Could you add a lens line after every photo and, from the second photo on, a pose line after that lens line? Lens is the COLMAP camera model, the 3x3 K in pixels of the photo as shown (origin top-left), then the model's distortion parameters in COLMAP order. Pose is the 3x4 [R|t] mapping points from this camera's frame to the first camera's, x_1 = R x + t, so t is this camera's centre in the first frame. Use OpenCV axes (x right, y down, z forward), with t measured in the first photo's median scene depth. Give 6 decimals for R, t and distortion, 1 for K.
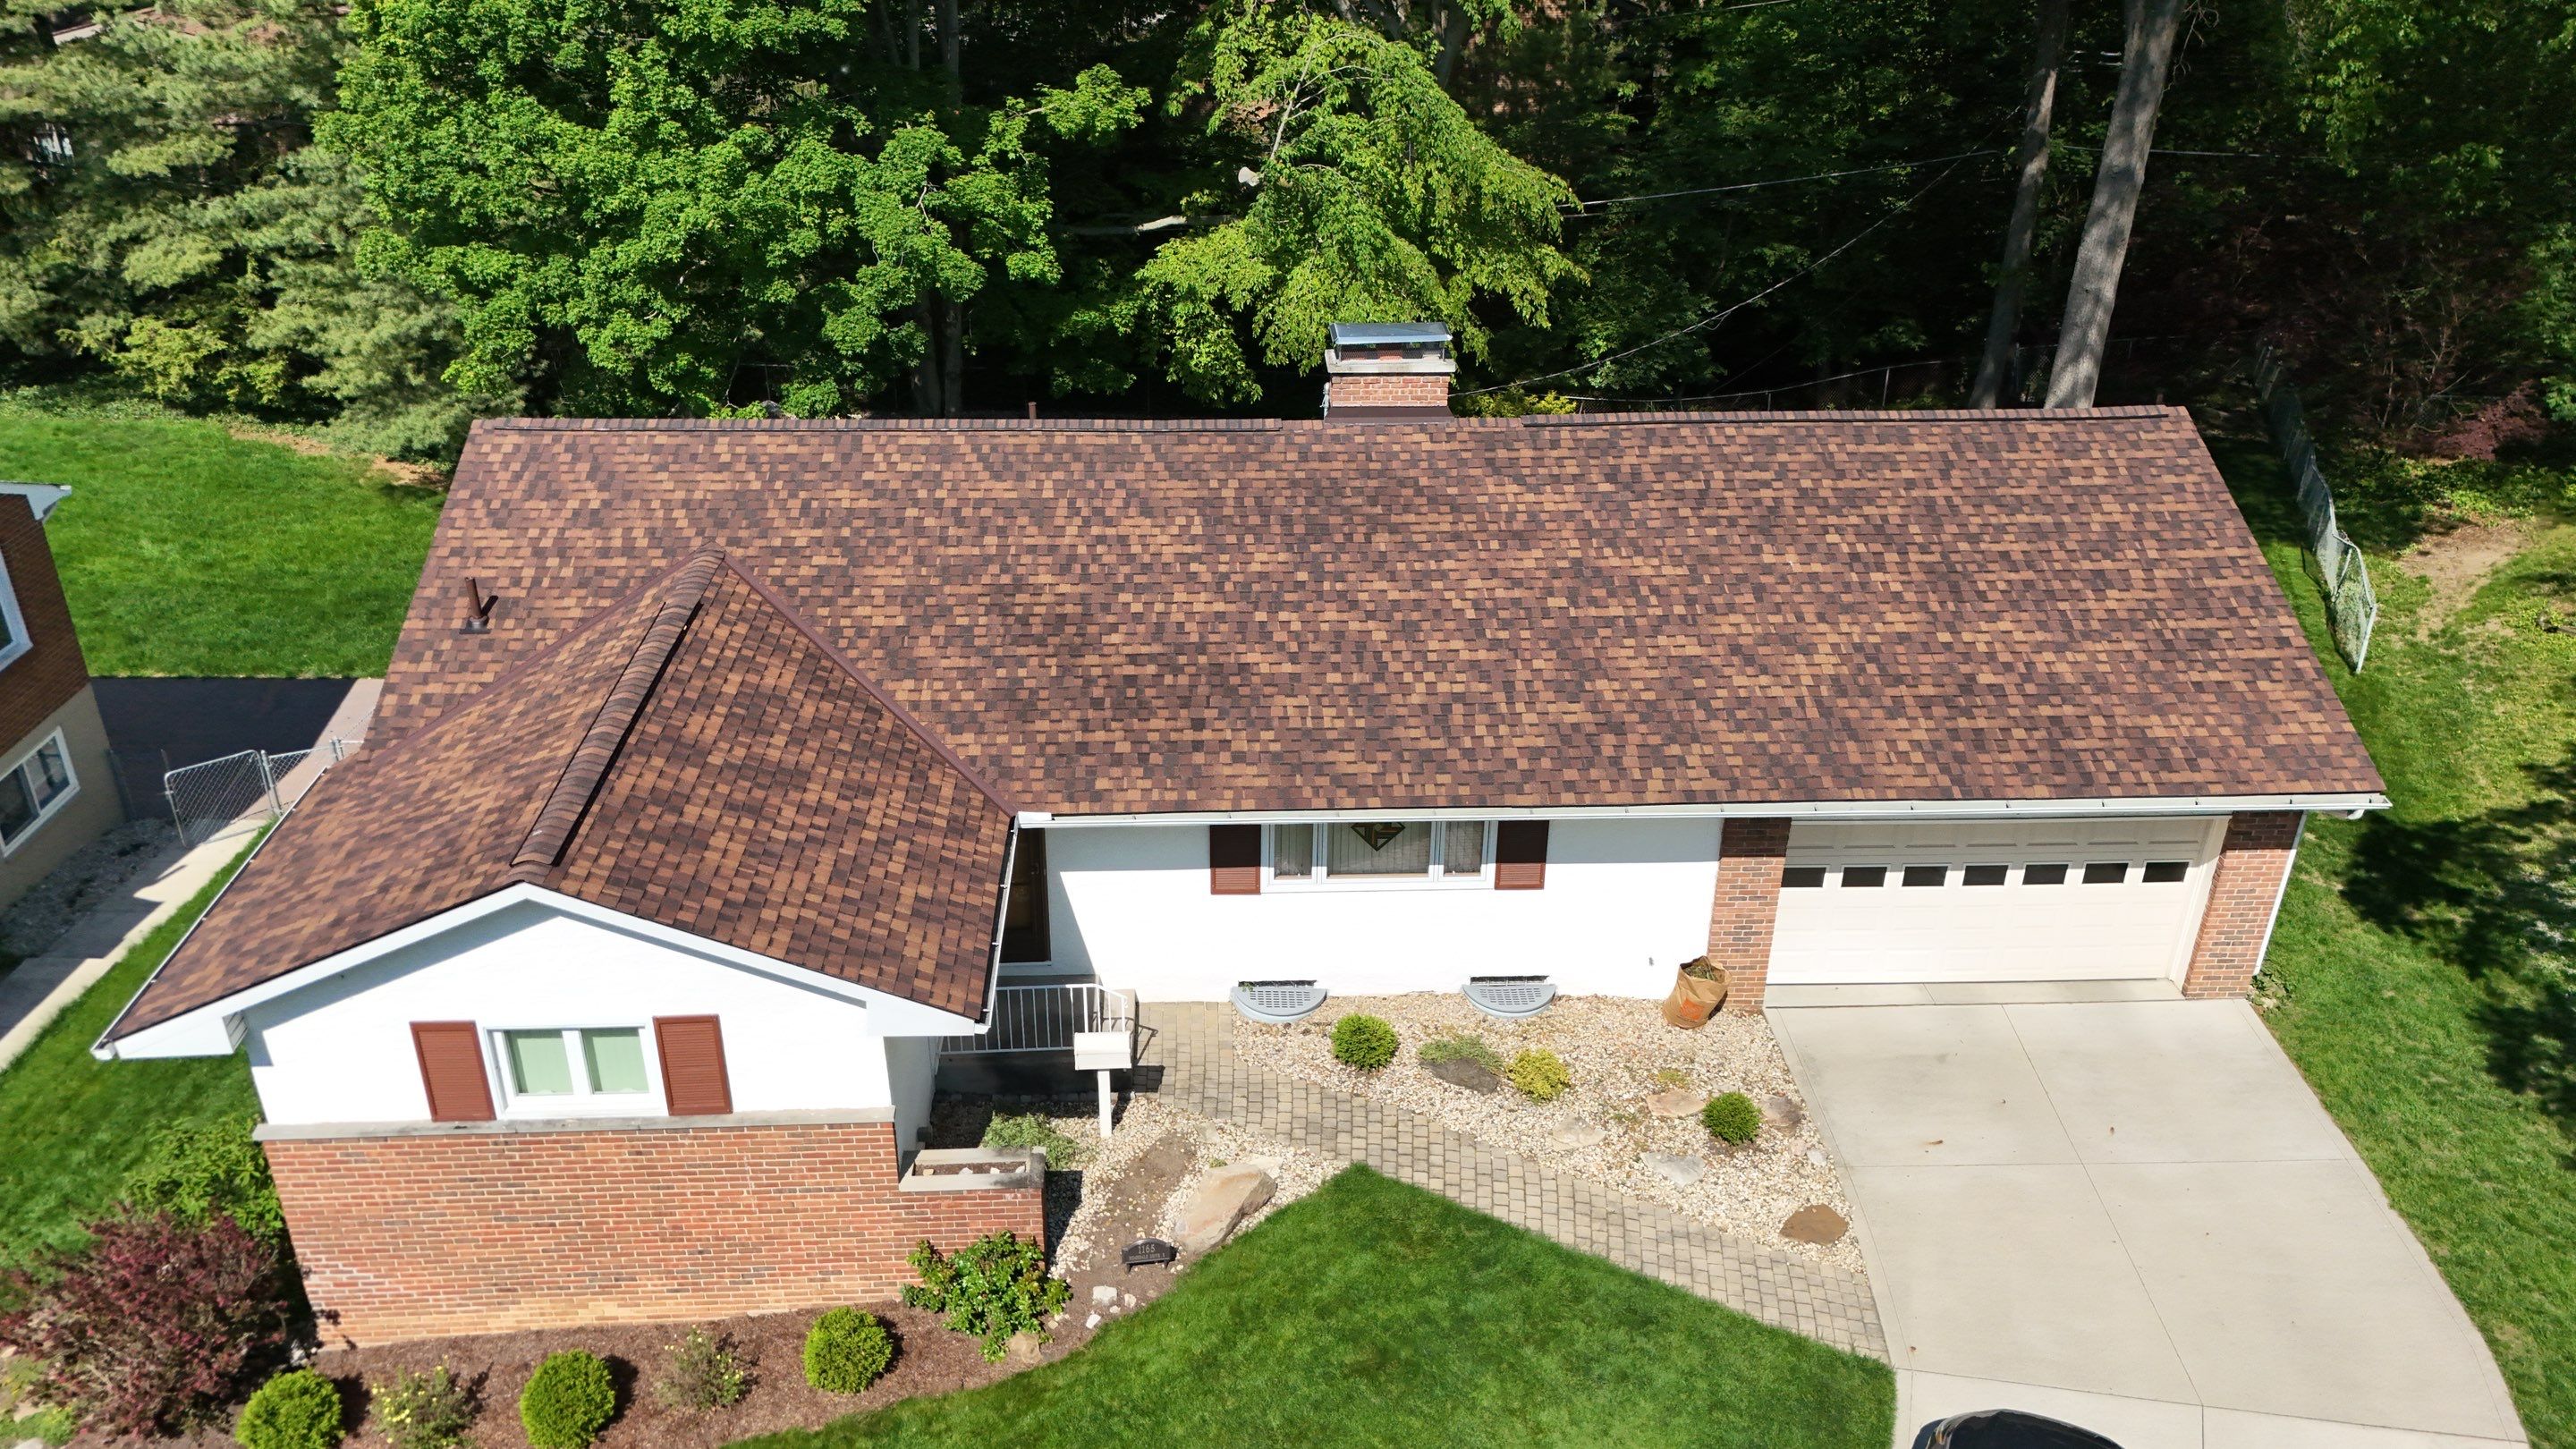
lens RADIAL K [[1891.3, 0, 1281.6], [0, 1891.3, 721.5], [0, 0, 1]] dist [0.079943, -0.077274]
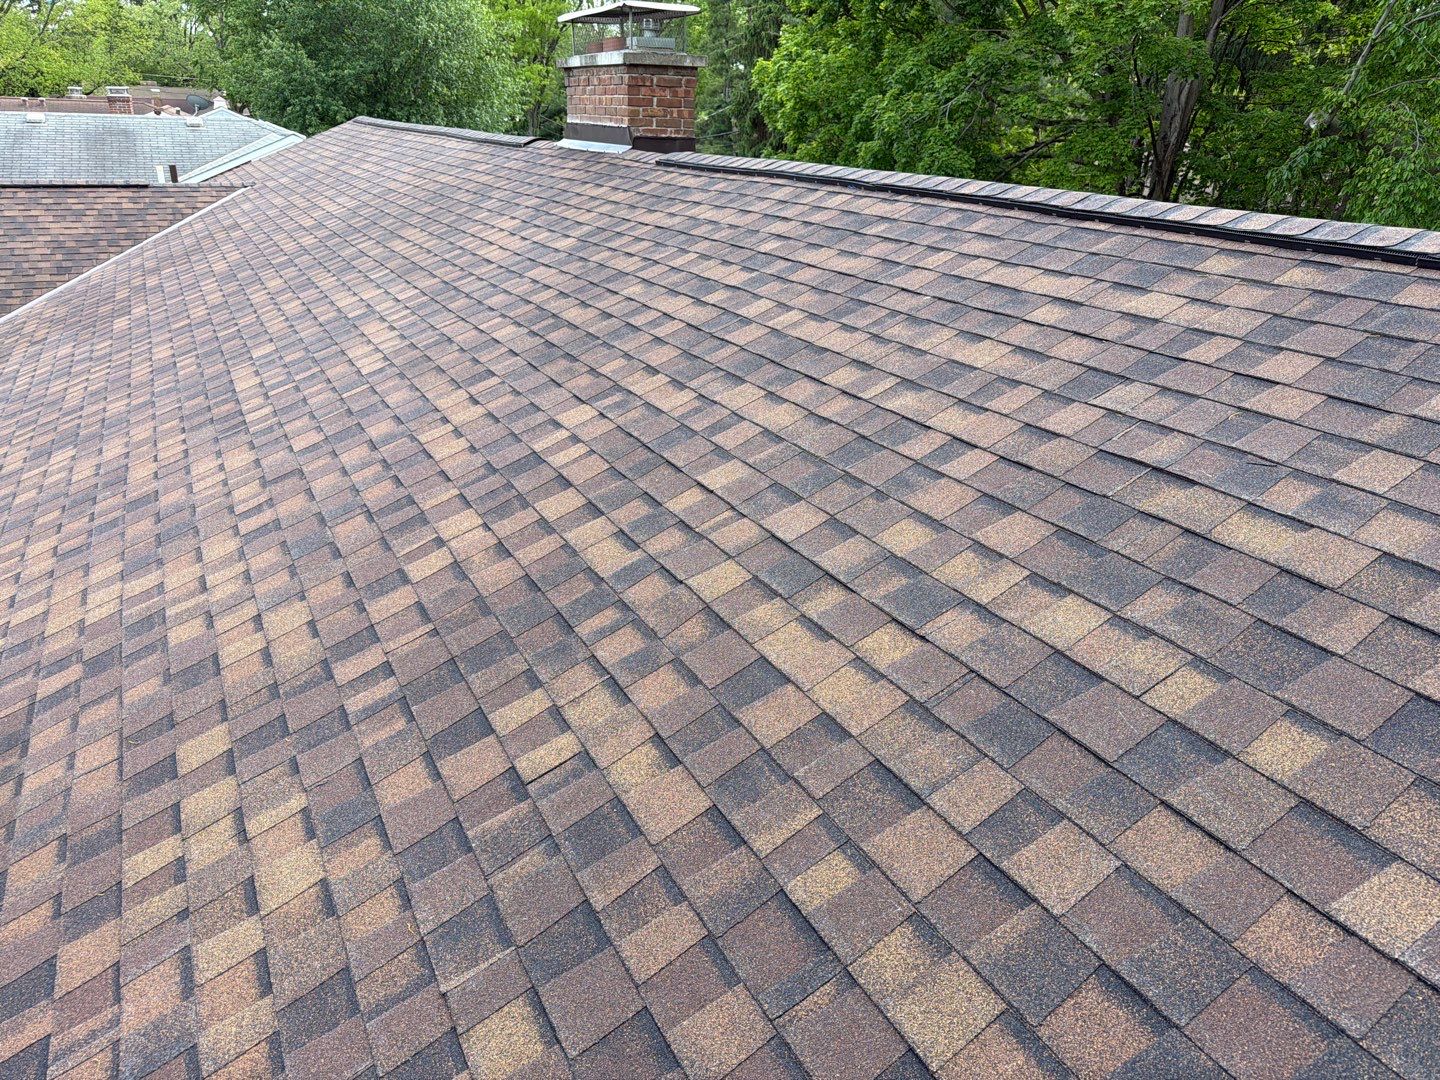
lens RADIAL K [[1001.5, 0, 720.0], [0, 1001.5, 540.0], [0, 0, 1]] dist [0.105567, -0.106179]
pose [[0.421906, 0.352375, -0.835361, 0.478082], [-0.441494, 0.884609, 0.150169, -0.119438], [0.791883, 0.305450, 0.528793, 0.968790]]
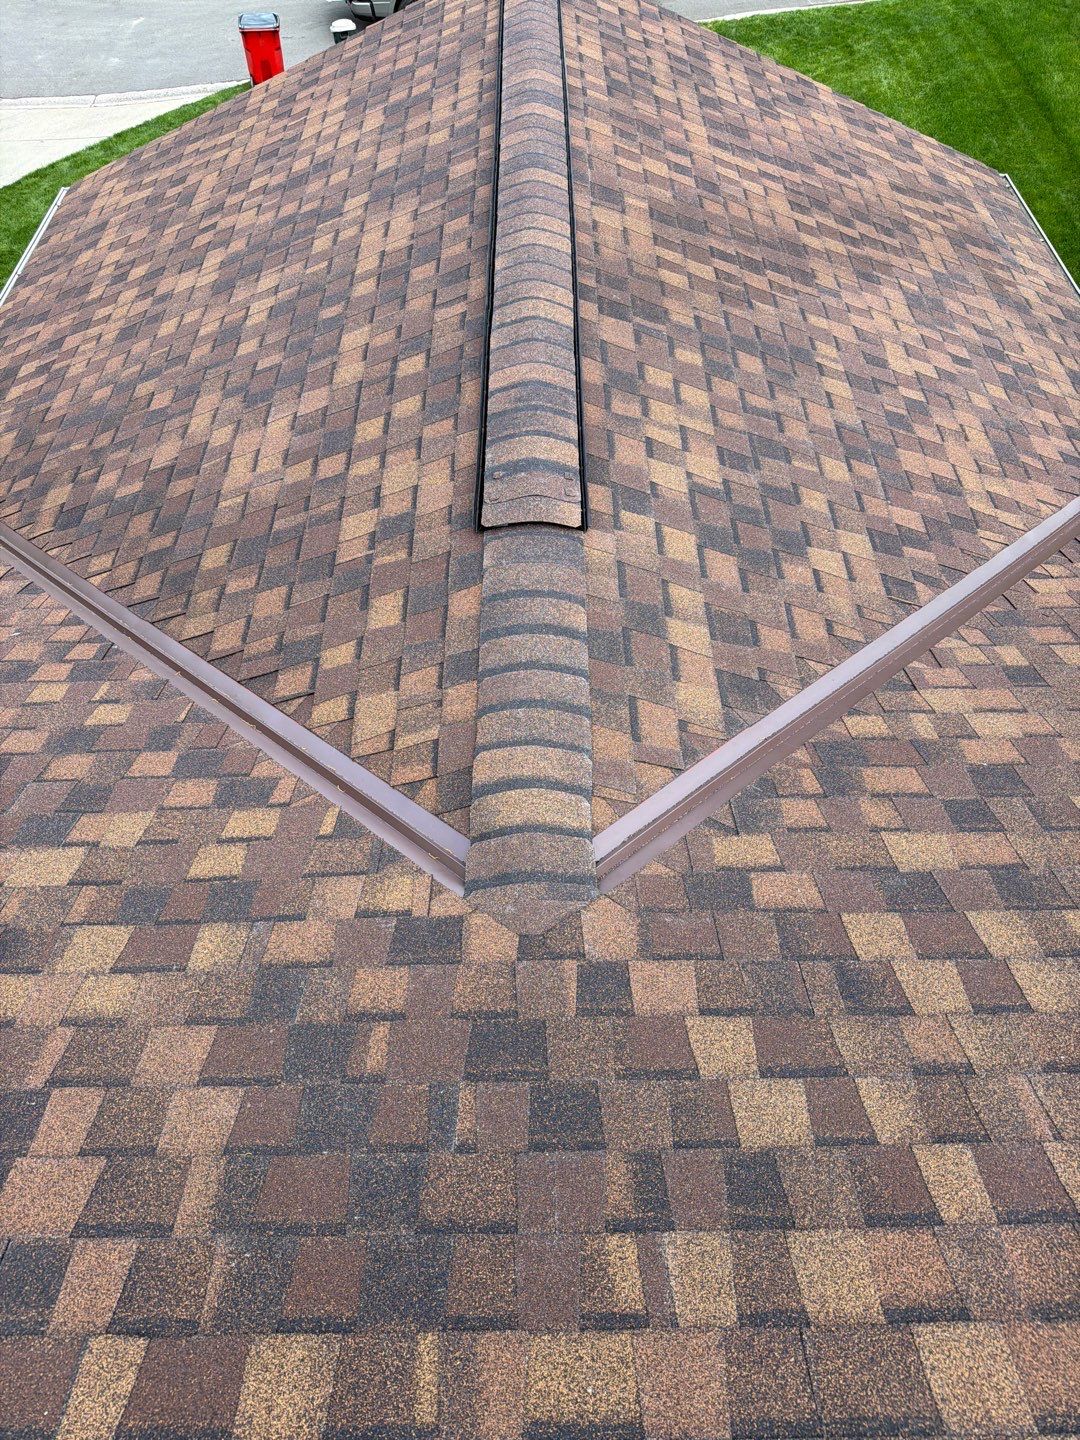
lens RADIAL K [[1001.5, 0, 540.0], [0, 1001.5, 720.0], [0, 0, 1]] dist [0.105567, -0.106179]
pose [[-0.999232, -0.031517, 0.023292, -0.305318], [0.017234, 0.180386, 0.983445, -0.205172], [-0.035197, 0.983091, -0.179704, 1.010120]]
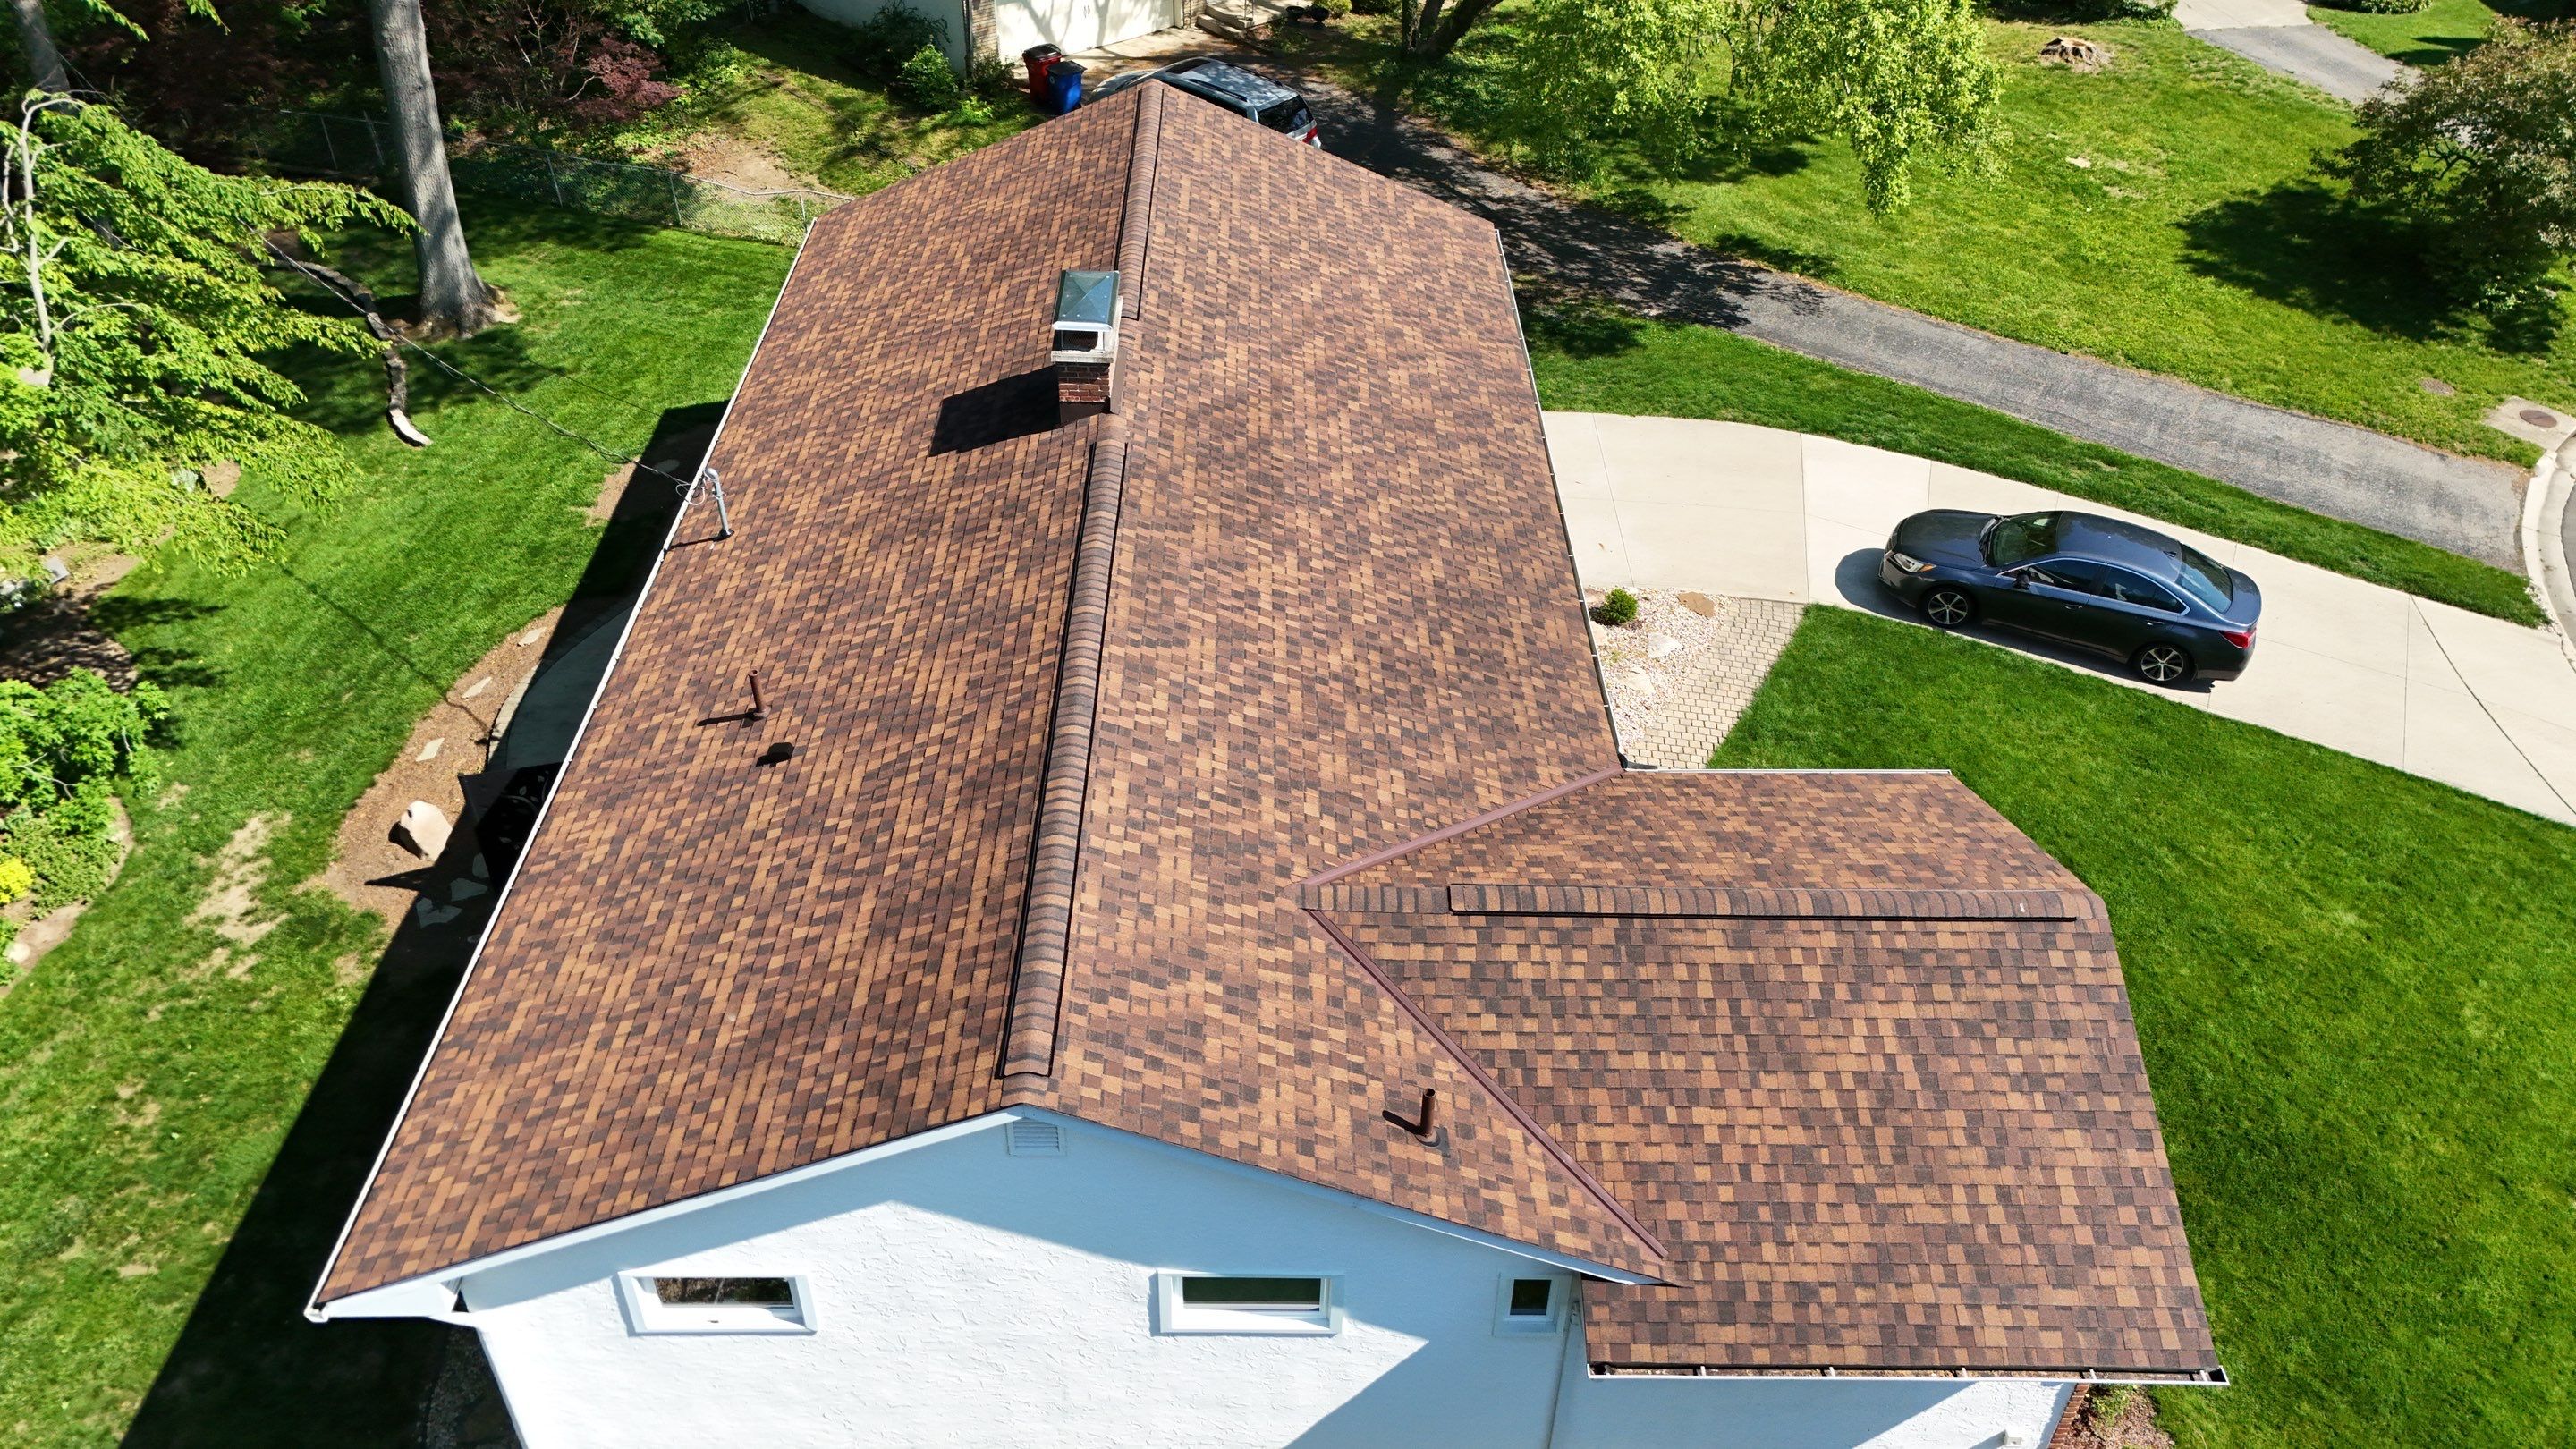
lens RADIAL K [[1877.6, 0, 1271.1], [0, 1877.6, 725.2], [0, 0, 1]] dist [0.116961, -0.223556]
pose [[0.048277, -0.622197, 0.781371, -0.860301], [0.451696, 0.711322, 0.538509, -0.558785], [-0.890865, 0.326944, 0.315384, 0.754299]]
